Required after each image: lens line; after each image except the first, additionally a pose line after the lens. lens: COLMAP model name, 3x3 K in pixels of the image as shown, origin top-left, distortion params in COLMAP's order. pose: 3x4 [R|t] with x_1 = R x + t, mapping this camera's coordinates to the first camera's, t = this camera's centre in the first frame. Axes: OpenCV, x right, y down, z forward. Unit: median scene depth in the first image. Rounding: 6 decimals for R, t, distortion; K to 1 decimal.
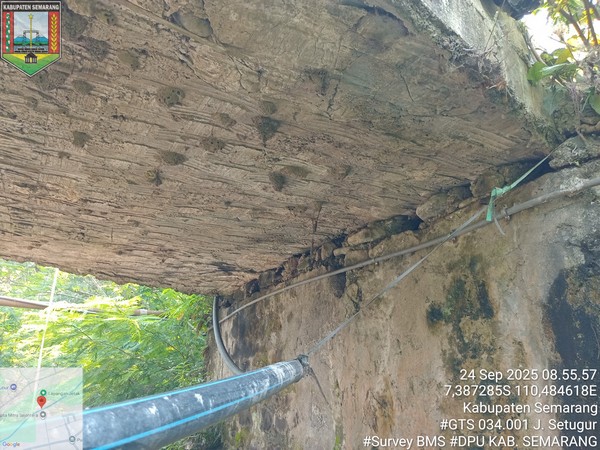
lens RADIAL K [[456.5, 0, 300.0], [0, 456.5, 225.0], [0, 0, 1]] dist [0.003670, 0.000858]
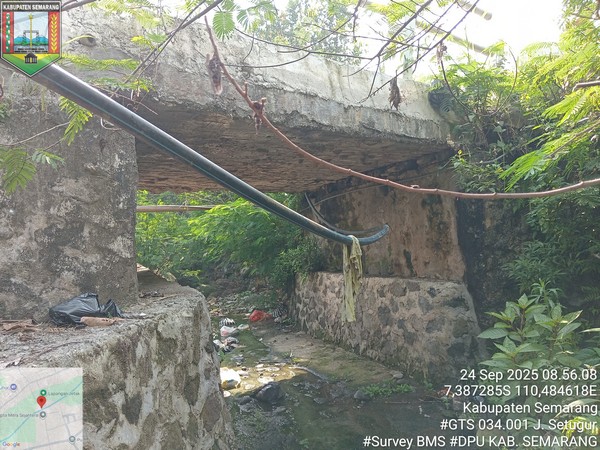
lens RADIAL K [[456.5, 0, 300.0], [0, 456.5, 225.0], [0, 0, 1]] dist [0.003670, 0.000858]
pose [[0.994189, -0.100703, -0.038048, -0.274229], [0.107386, 0.952537, 0.284853, -0.409387], [0.007557, -0.287283, 0.957816, -1.280626]]
